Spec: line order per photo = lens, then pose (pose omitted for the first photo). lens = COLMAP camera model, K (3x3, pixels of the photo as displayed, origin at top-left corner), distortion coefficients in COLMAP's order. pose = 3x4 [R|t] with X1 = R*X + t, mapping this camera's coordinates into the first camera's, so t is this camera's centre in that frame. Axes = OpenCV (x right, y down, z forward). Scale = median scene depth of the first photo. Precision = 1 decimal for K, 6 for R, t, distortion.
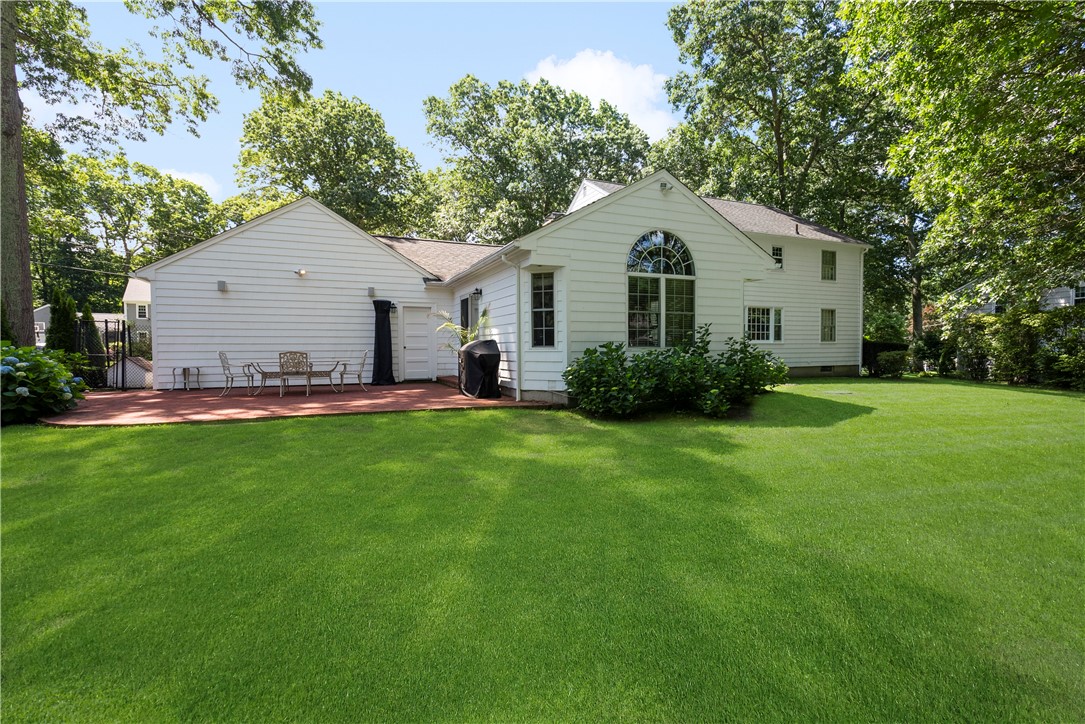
lens RADIAL K [[493.1, 0, 534.9], [0, 493.1, 355.1], [0, 0, 1]] dist [-0.009410, 0.002037]
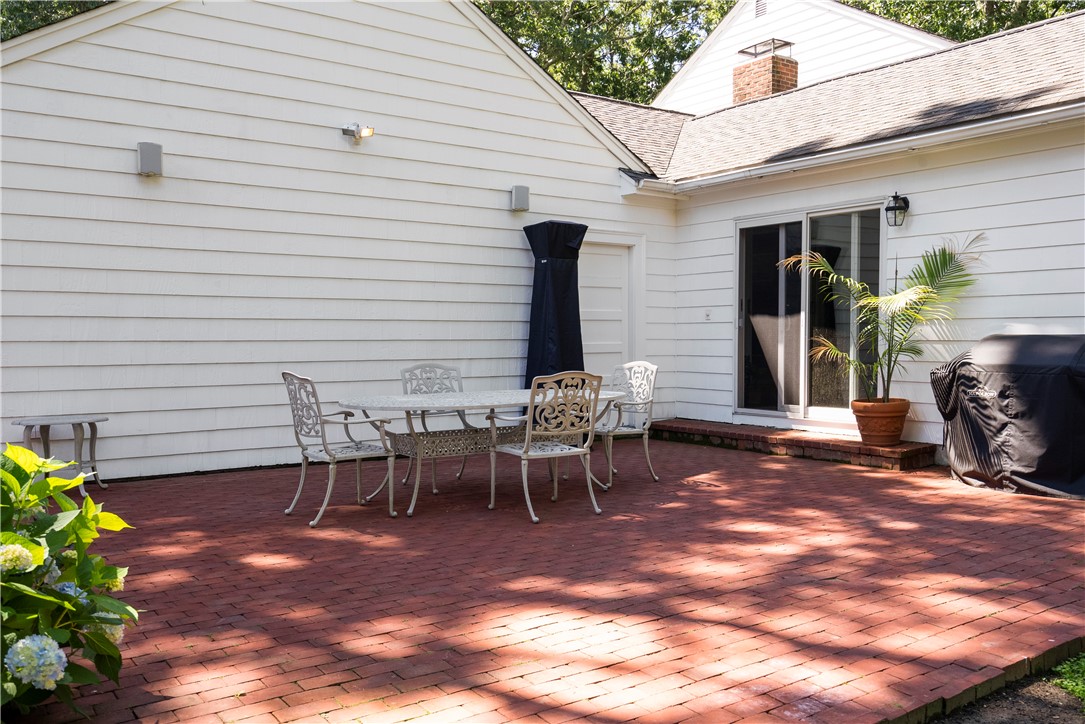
lens RADIAL K [[911.8, 0, 538.7], [0, 911.8, 370.7], [0, 0, 1]] dist [0.018213, -0.001110]
pose [[0.976448, -0.007178, 0.215633, -0.470266], [0.002308, 0.999737, 0.022832, -0.015373], [-0.215740, -0.021797, 0.976208, 0.329066]]
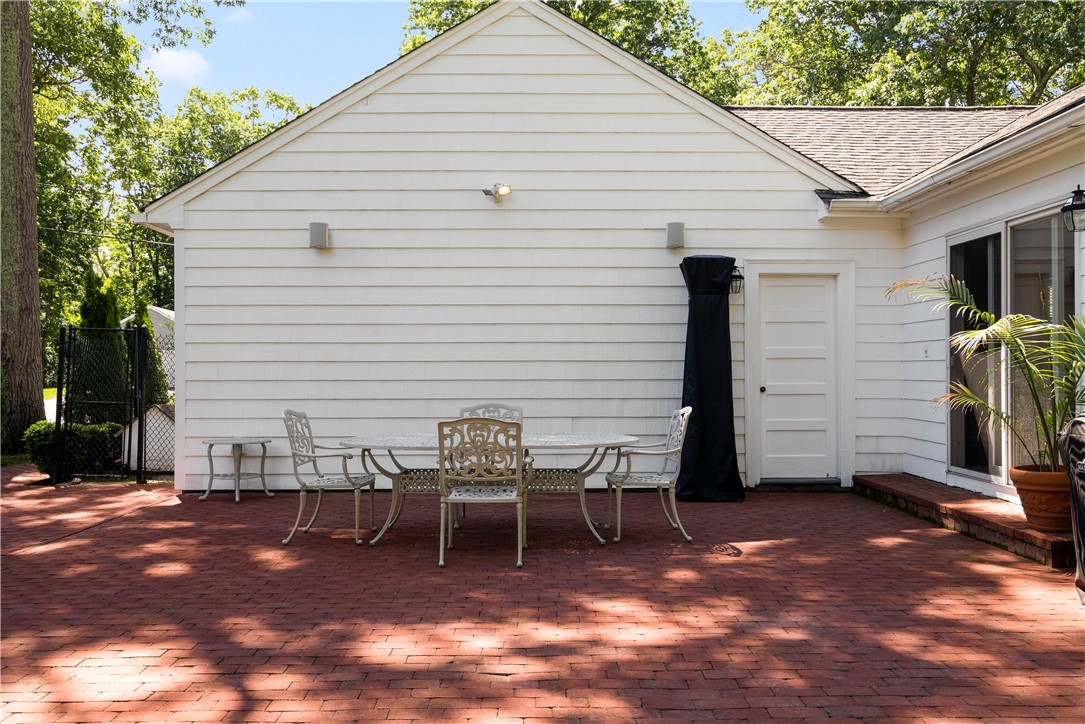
lens RADIAL K [[861.8, 0, 534.3], [0, 861.8, 351.4], [0, 0, 1]] dist [0.014898, -0.011172]
pose [[0.922235, -0.006084, -0.386582, -0.185297], [-0.006803, 0.999466, -0.031958, -0.023103], [0.386570, 0.032103, 0.921701, 0.383866]]
